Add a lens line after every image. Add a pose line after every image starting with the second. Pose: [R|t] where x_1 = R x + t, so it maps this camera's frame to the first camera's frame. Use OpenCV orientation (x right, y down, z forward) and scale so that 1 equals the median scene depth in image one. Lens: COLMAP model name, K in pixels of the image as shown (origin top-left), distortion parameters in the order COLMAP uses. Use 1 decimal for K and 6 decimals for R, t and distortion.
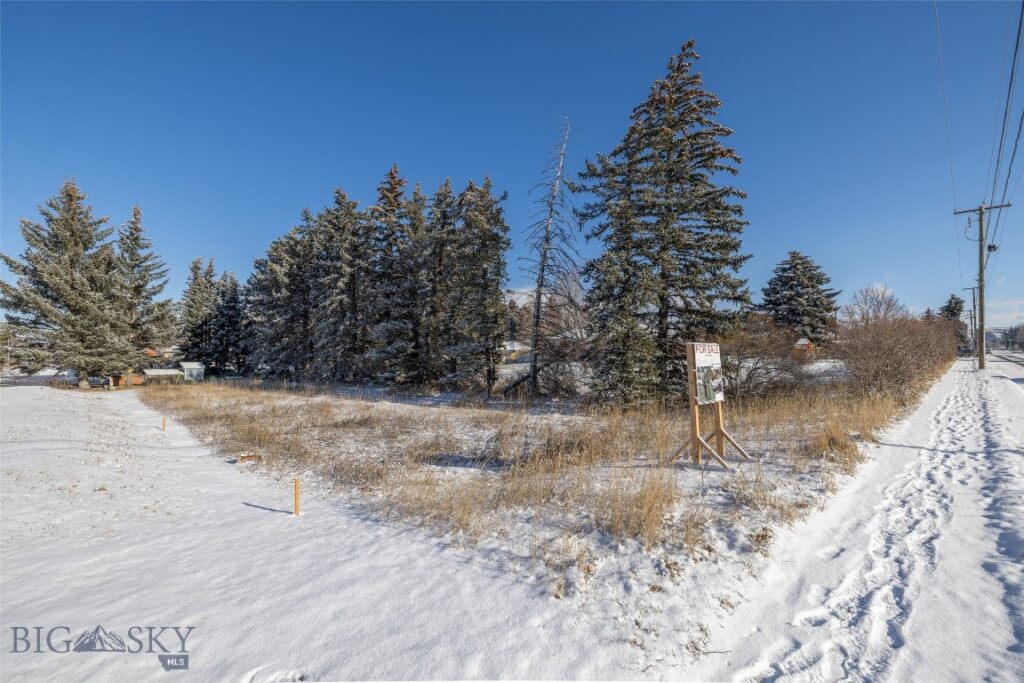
lens RADIAL K [[427.5, 0, 509.6], [0, 427.5, 347.1], [0, 0, 1]] dist [-0.000975, -0.000113]
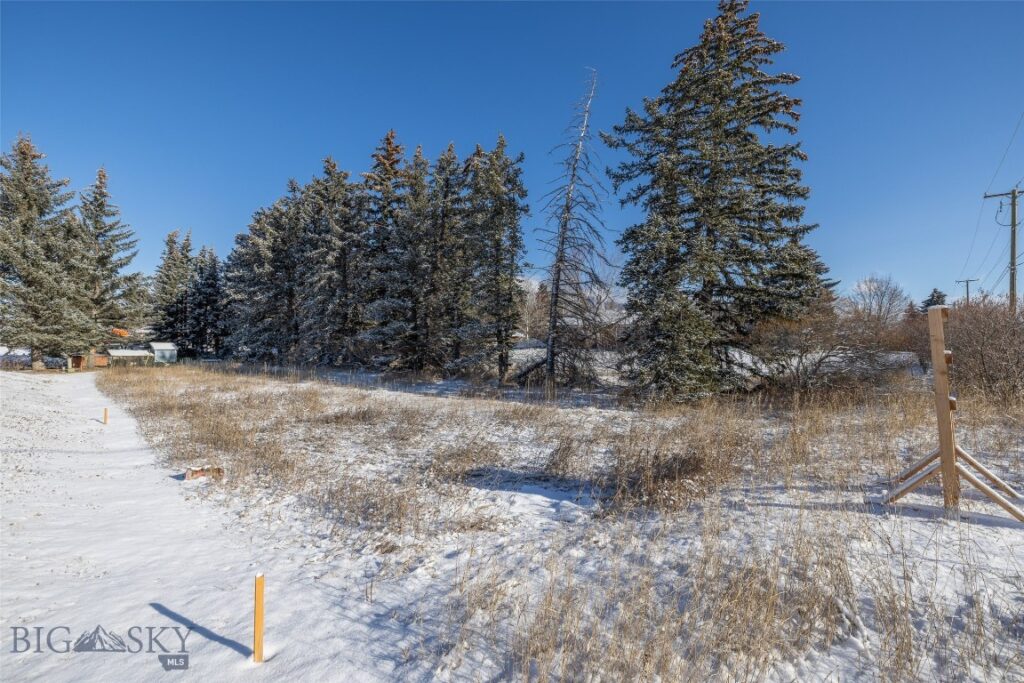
lens RADIAL K [[428.4, 0, 509.9], [0, 428.4, 337.2], [0, 0, 1]] dist [-0.000782, -0.000133]
pose [[0.999493, 0.014942, 0.028112, -0.043539], [-0.015138, 0.999863, 0.006765, 0.008758], [-0.028007, -0.007187, 0.999582, 0.094623]]
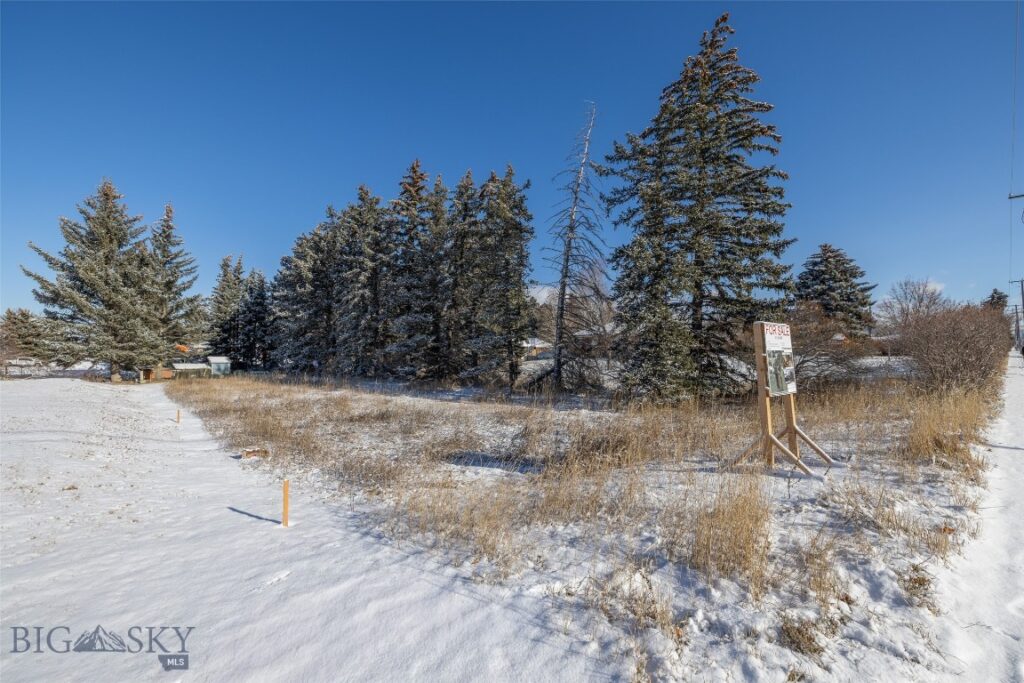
lens RADIAL K [[424.6, 0, 508.9], [0, 424.6, 335.6], [0, 0, 1]] dist [-0.000850, -0.000035]
pose [[0.998751, -0.000396, -0.049972, -0.004813], [-0.000621, 0.999793, -0.020335, 0.007649], [0.049970, 0.020341, 0.998544, 0.034383]]
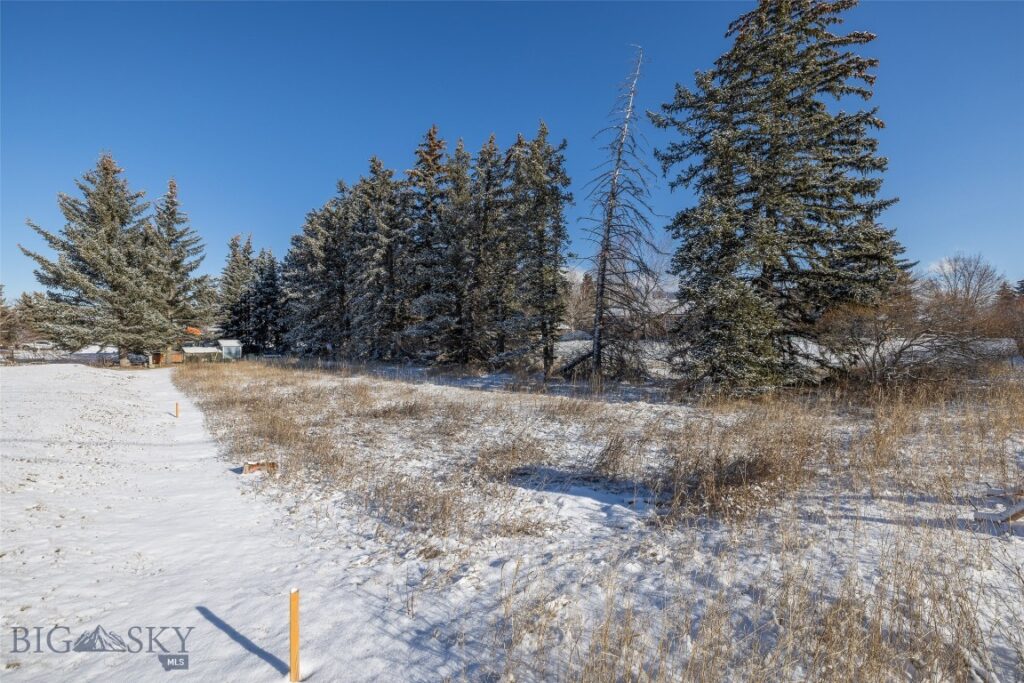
lens RADIAL K [[428.4, 0, 509.9], [0, 428.4, 337.2], [0, 0, 1]] dist [-0.000782, -0.000133]
pose [[0.997122, -0.000312, -0.075819, -0.043510], [0.002251, 0.999672, 0.025499, 0.007810], [0.075787, -0.025596, 0.996795, 0.103744]]
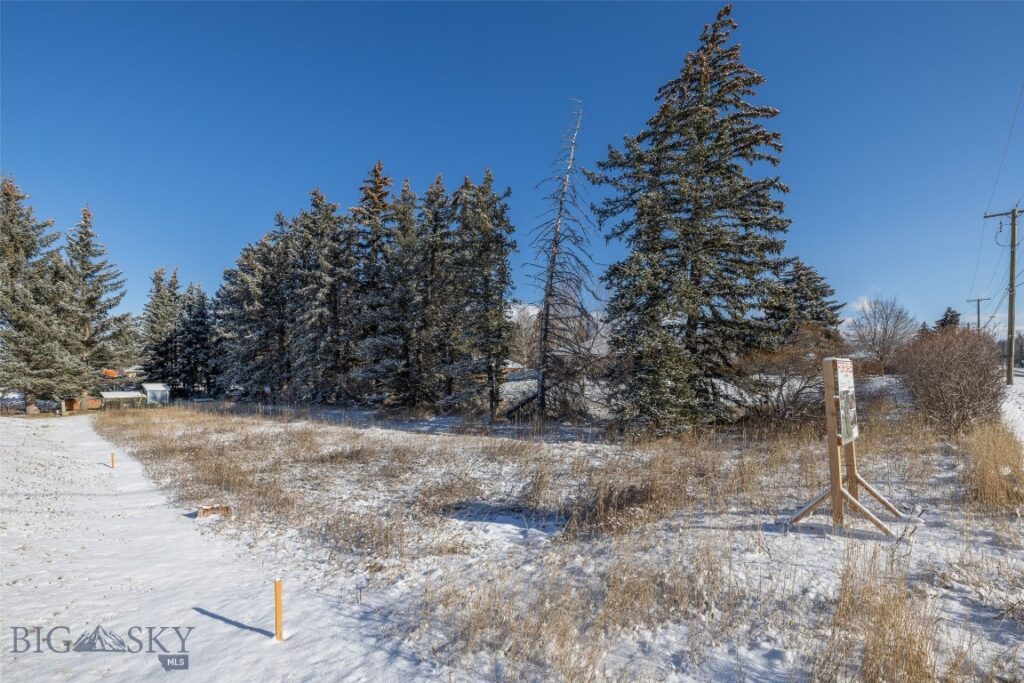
lens RADIAL K [[445.0, 0, 507.3], [0, 445.0, 377.6], [0, 0, 1]] dist [-0.001583, 0.000300]
pose [[0.999695, -0.007530, 0.023512, -0.030312], [0.006802, 0.999500, 0.030875, -0.001131], [-0.023732, -0.030706, 0.999247, 0.060998]]
